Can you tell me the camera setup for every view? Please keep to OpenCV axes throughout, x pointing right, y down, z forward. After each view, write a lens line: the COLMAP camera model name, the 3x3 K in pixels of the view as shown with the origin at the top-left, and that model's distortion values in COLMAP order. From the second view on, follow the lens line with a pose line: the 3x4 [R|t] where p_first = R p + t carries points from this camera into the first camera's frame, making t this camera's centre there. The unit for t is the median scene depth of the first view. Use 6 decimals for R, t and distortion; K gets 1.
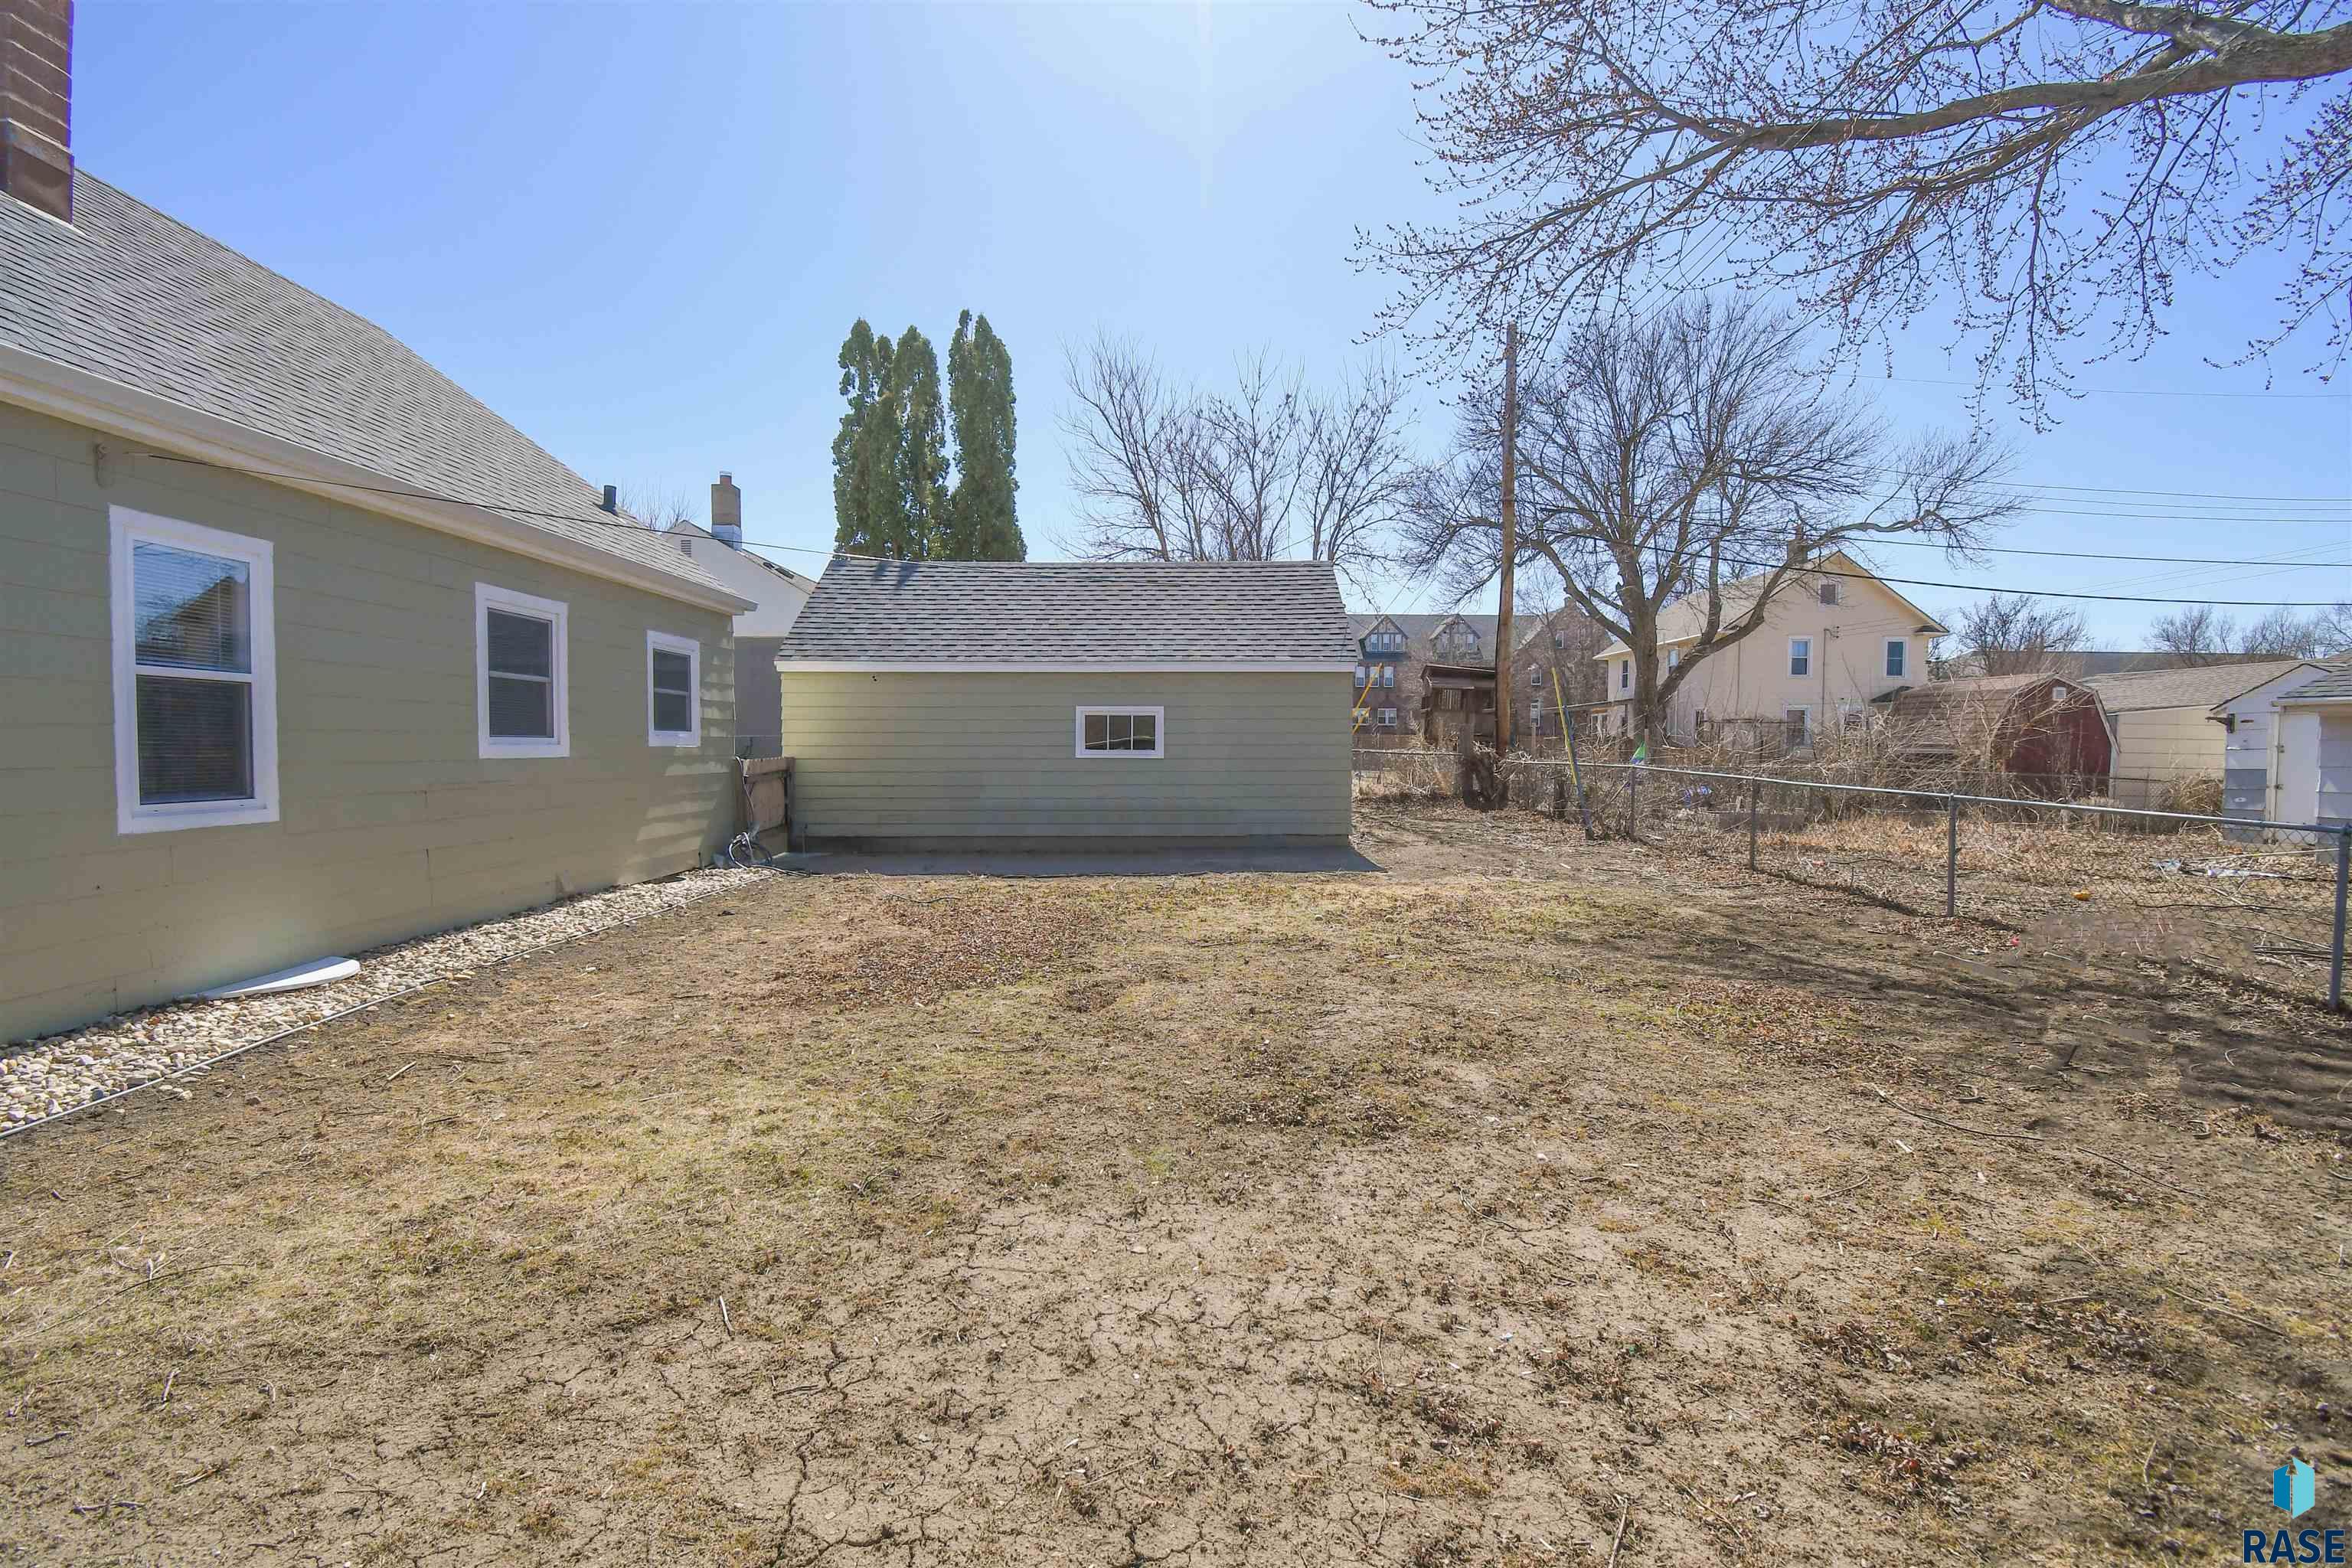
lens RADIAL K [[1037.9, 0, 1163.4], [0, 1037.9, 792.4], [0, 0, 1]] dist [0.022683, -0.025435]
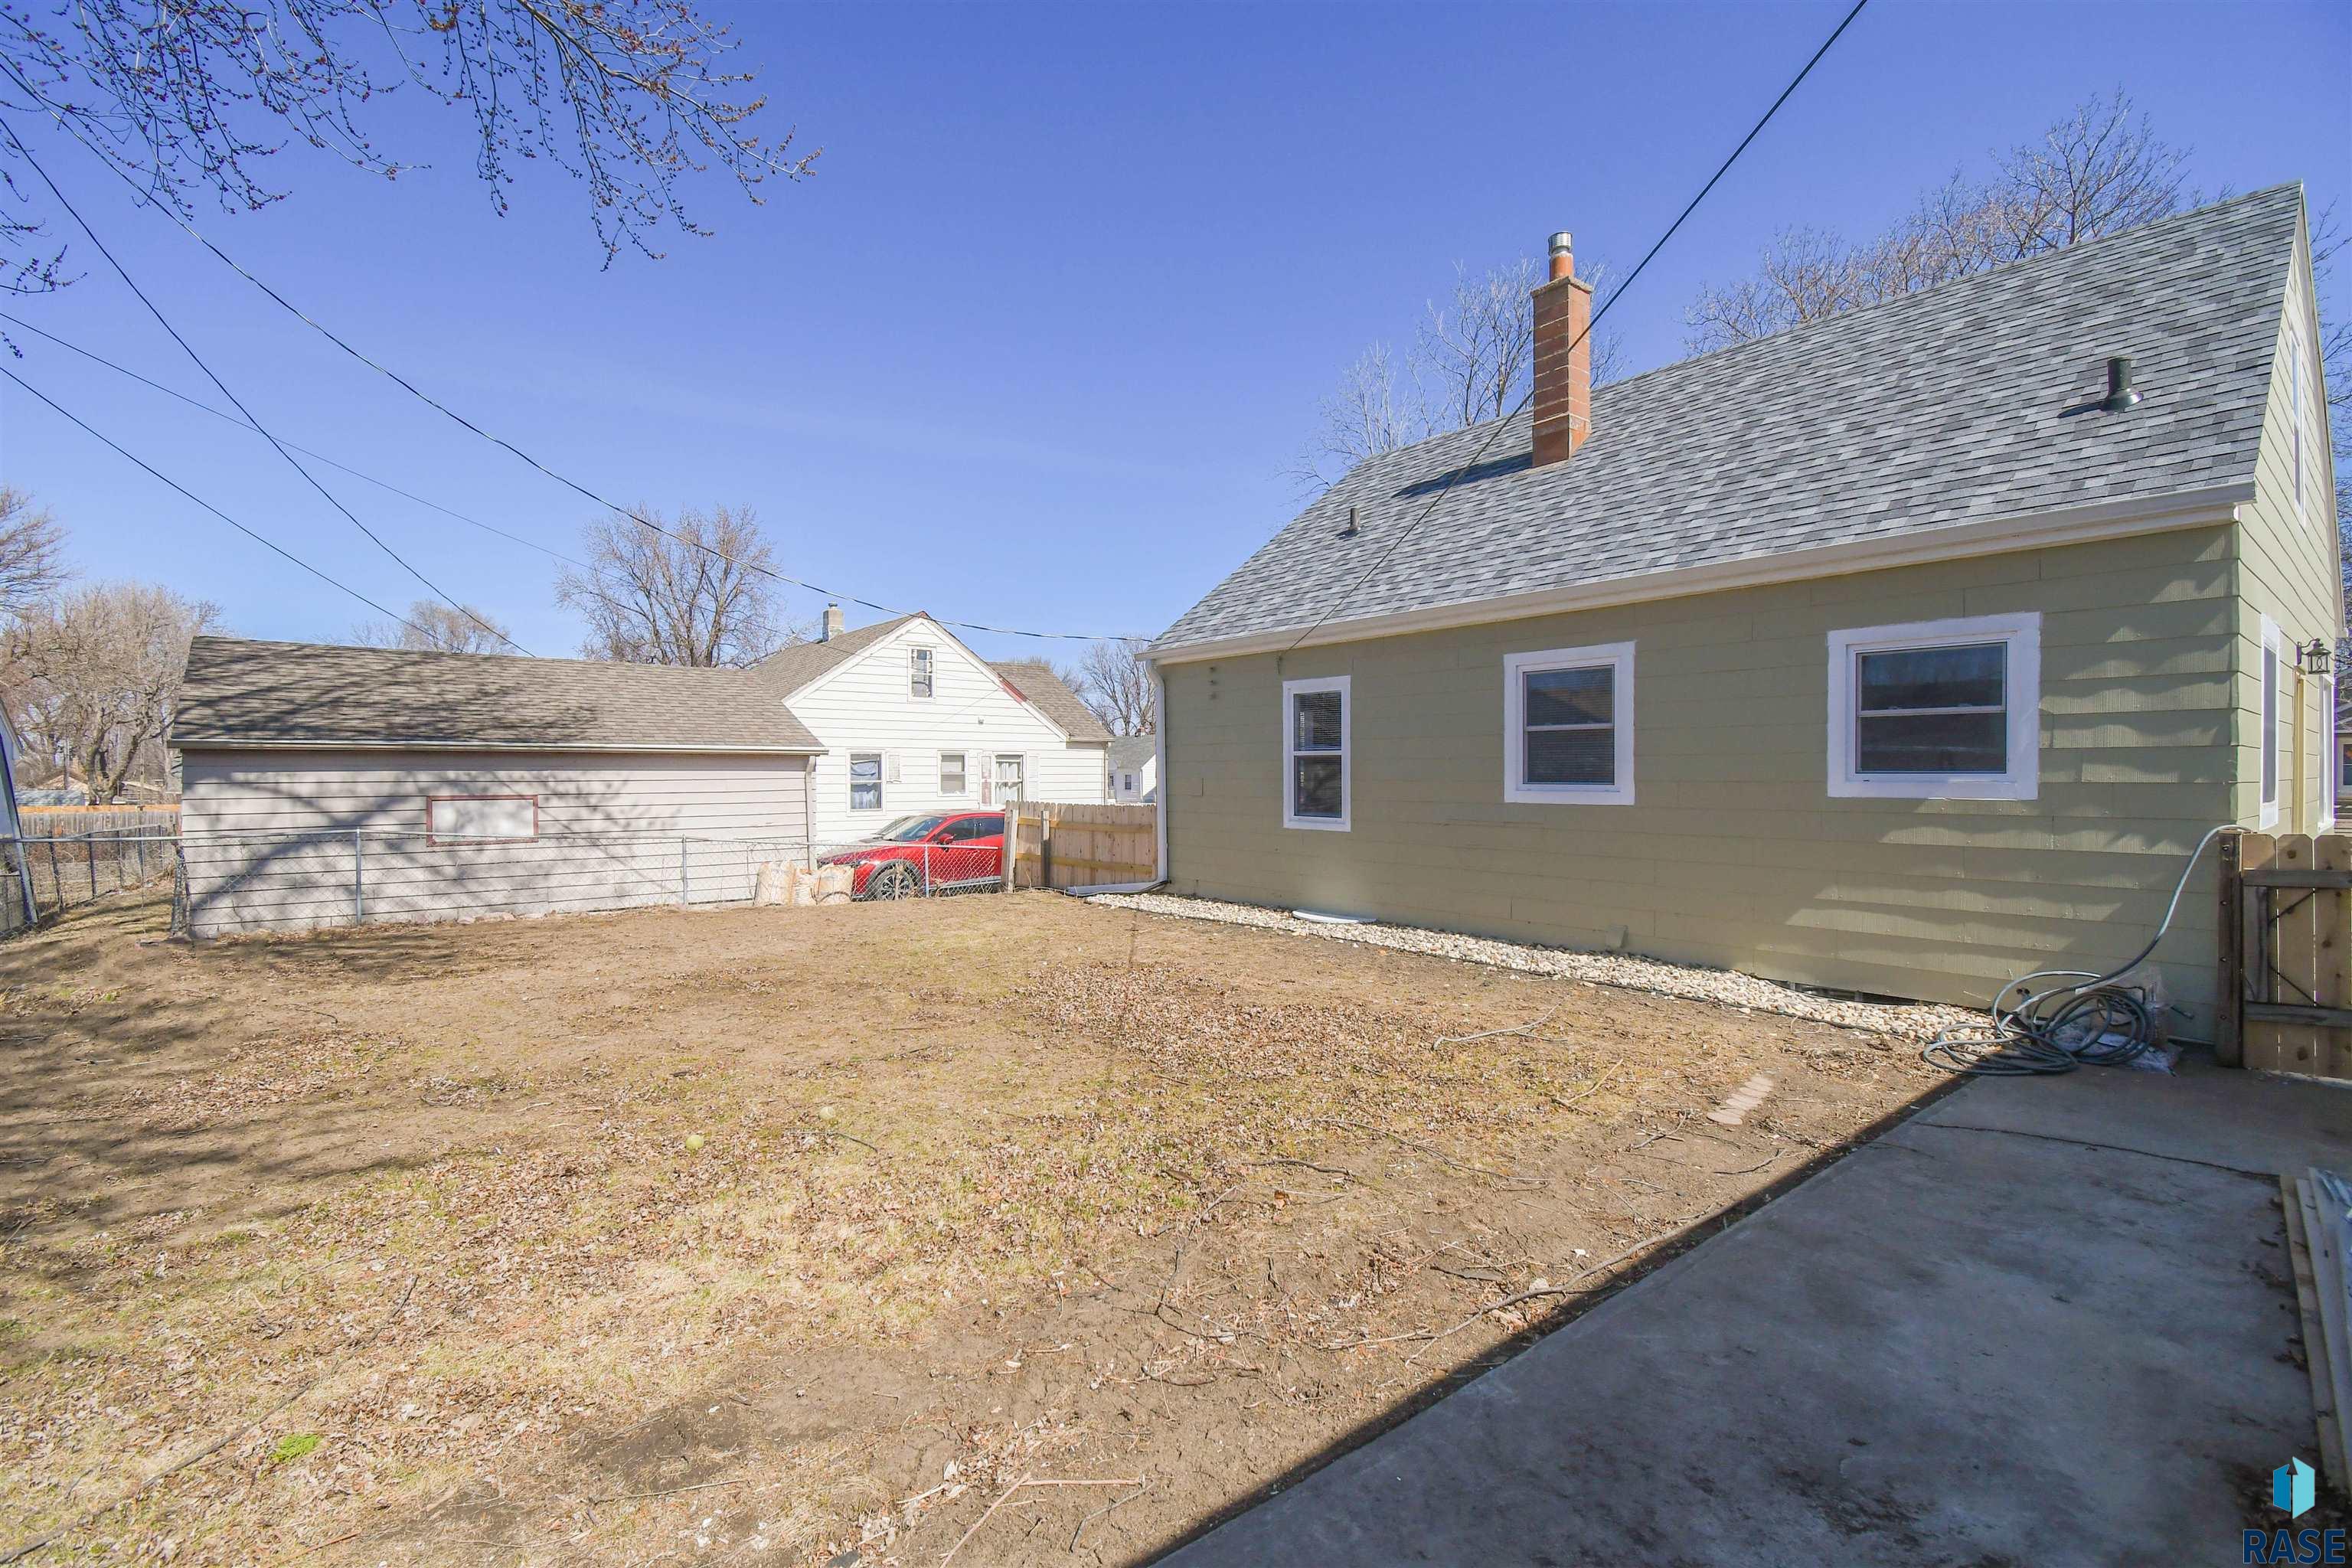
lens RADIAL K [[1037.9, 0, 1163.4], [0, 1037.9, 792.4], [0, 0, 1]] dist [0.022683, -0.025435]
pose [[-0.785698, 0.010905, -0.618515, 0.345851], [-0.027227, 0.998266, 0.052188, -0.084422], [0.618011, 0.057844, -0.784038, 1.497065]]
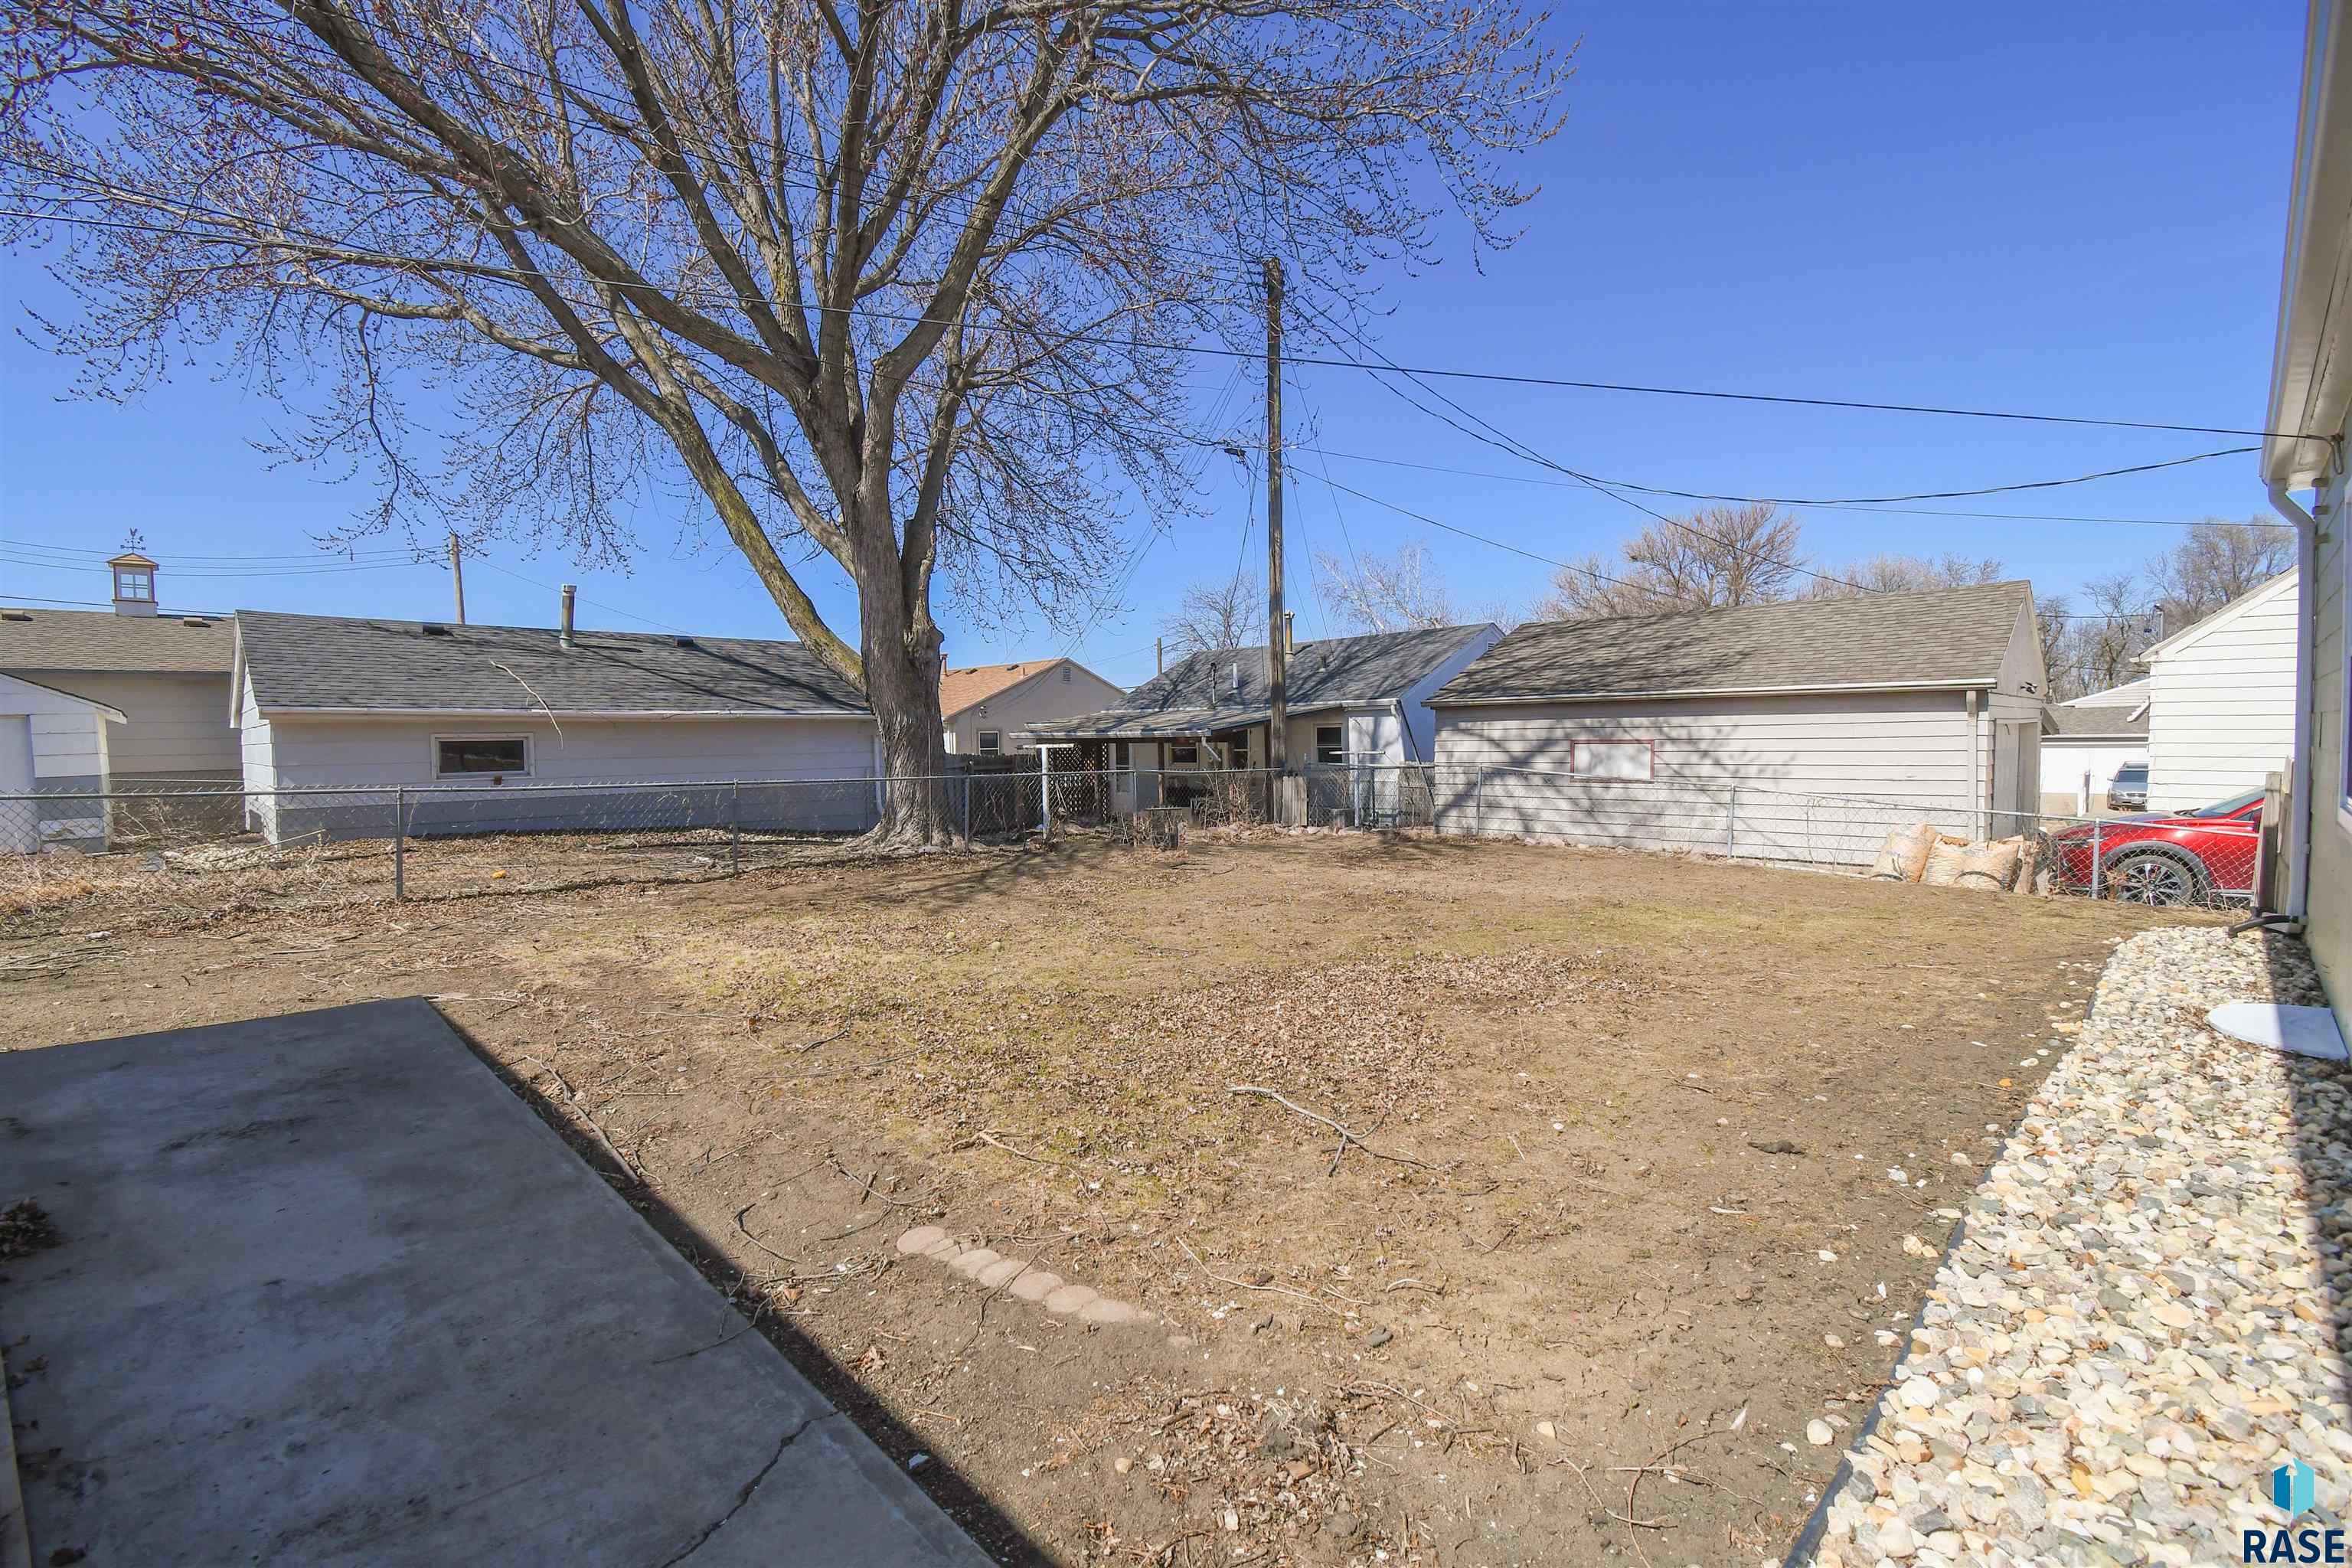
lens RADIAL K [[1037.9, 0, 1163.4], [0, 1037.9, 792.4], [0, 0, 1]] dist [0.022683, -0.025435]
pose [[-0.691167, -0.032034, 0.721985, -0.547761], [0.043655, 0.995342, 0.085954, -0.068167], [-0.721376, 0.090927, -0.686549, 1.425684]]
